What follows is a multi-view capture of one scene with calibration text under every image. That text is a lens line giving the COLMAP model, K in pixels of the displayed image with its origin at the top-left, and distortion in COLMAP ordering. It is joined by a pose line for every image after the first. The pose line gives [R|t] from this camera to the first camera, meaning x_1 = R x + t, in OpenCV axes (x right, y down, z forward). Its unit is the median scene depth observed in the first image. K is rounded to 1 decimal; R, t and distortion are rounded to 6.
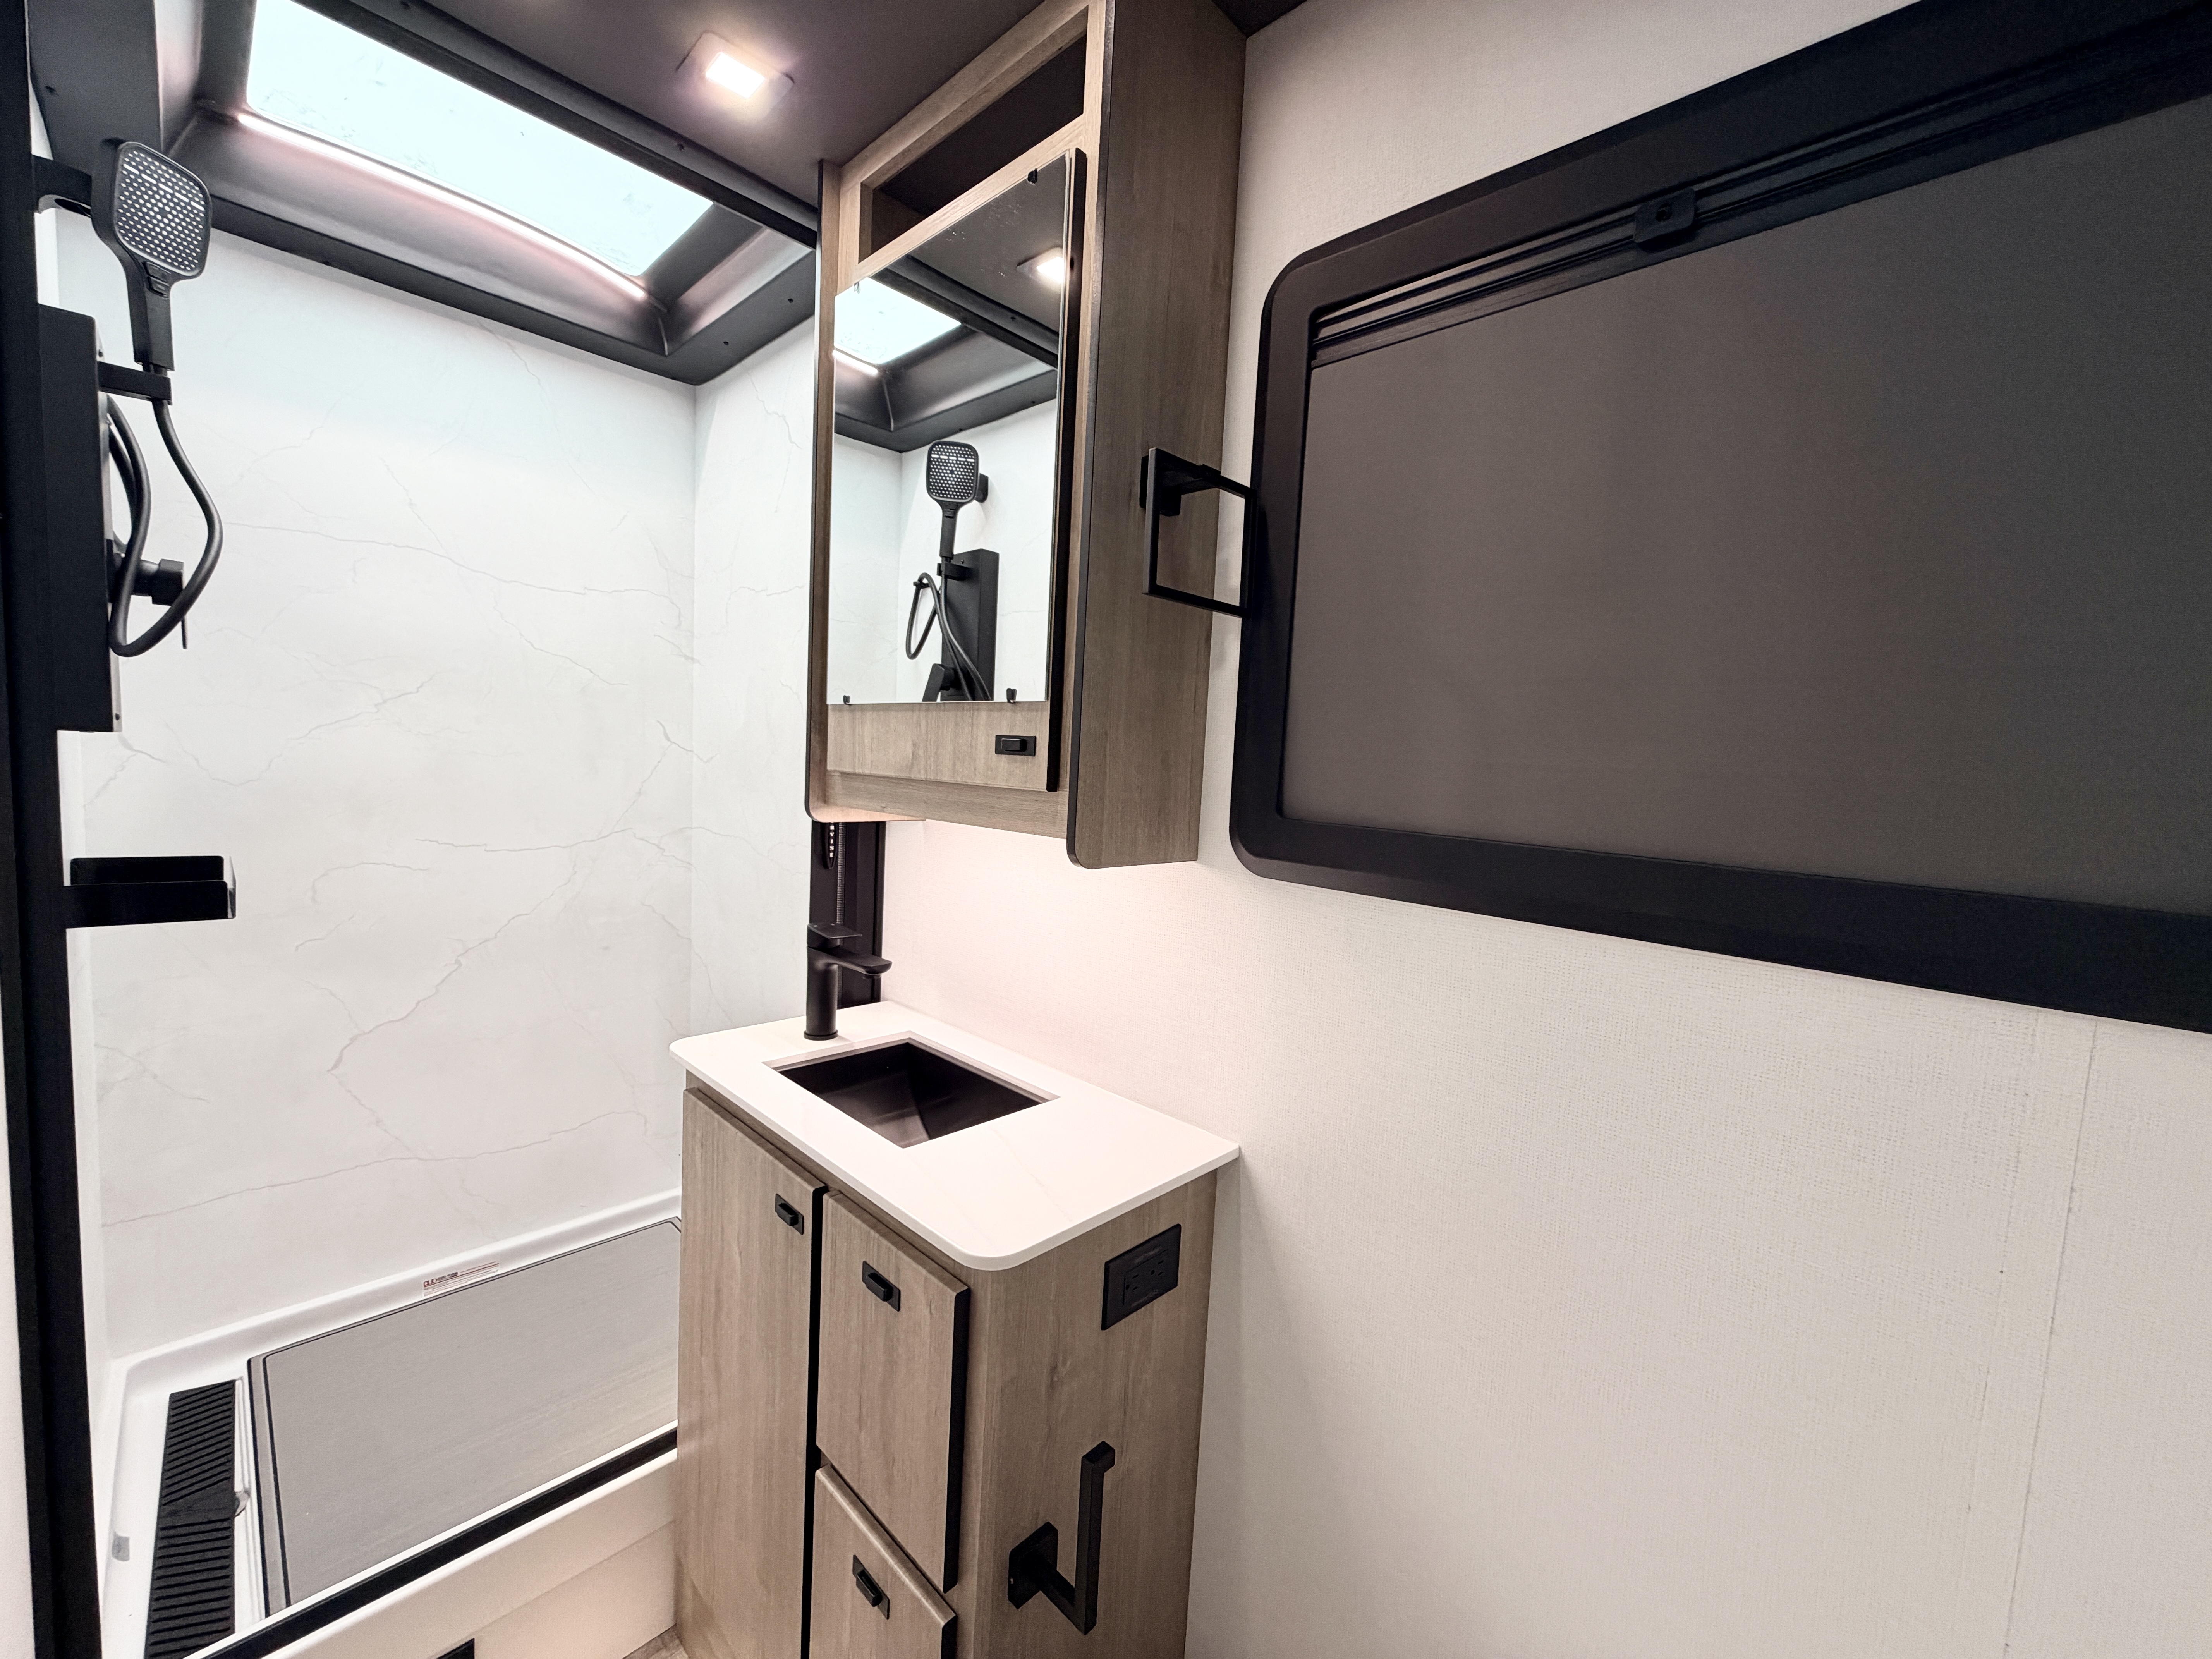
lens RADIAL K [[888.6, 0, 1106.0], [0, 888.6, 829.5], [0, 0, 1]] dist [0.001009, 0.000302]
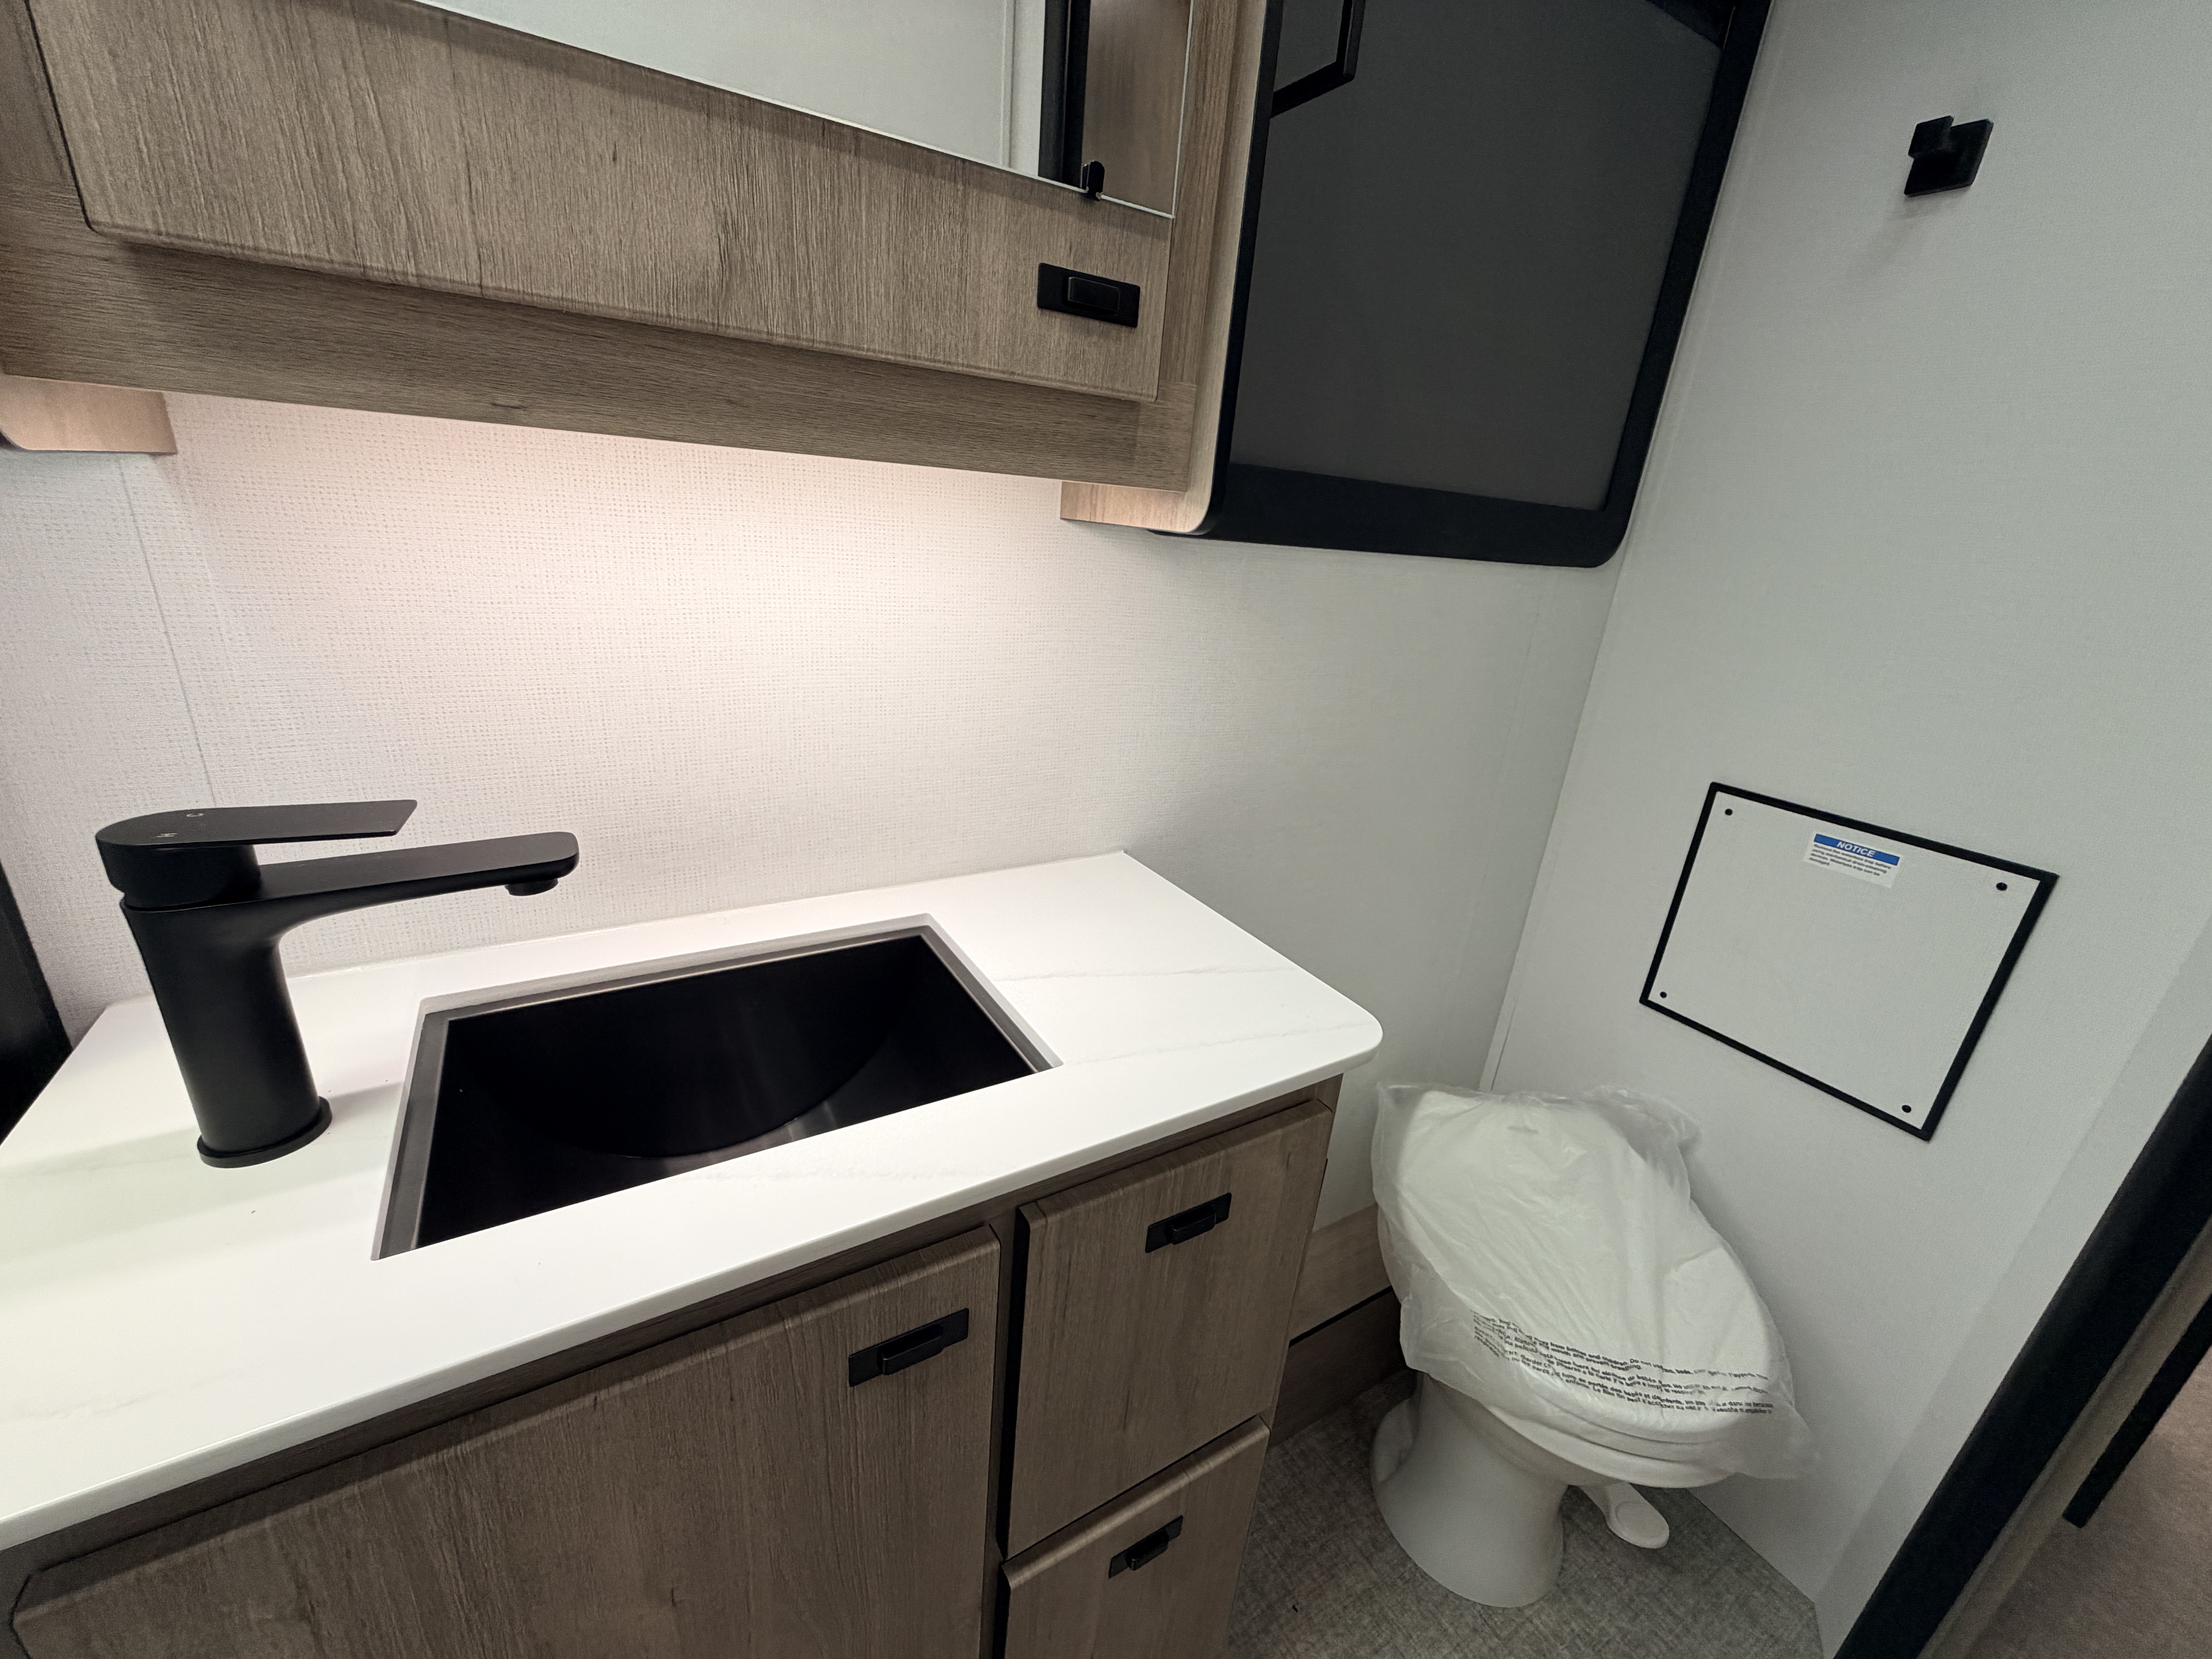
lens RADIAL K [[888.6, 0, 1106.0], [0, 888.6, 829.5], [0, 0, 1]] dist [0.001009, 0.000302]
pose [[0.258446, -0.364565, 0.894594, -0.629378], [0.011674, 0.927167, 0.374466, -0.000311], [-0.965955, -0.086335, 0.243878, 0.777449]]
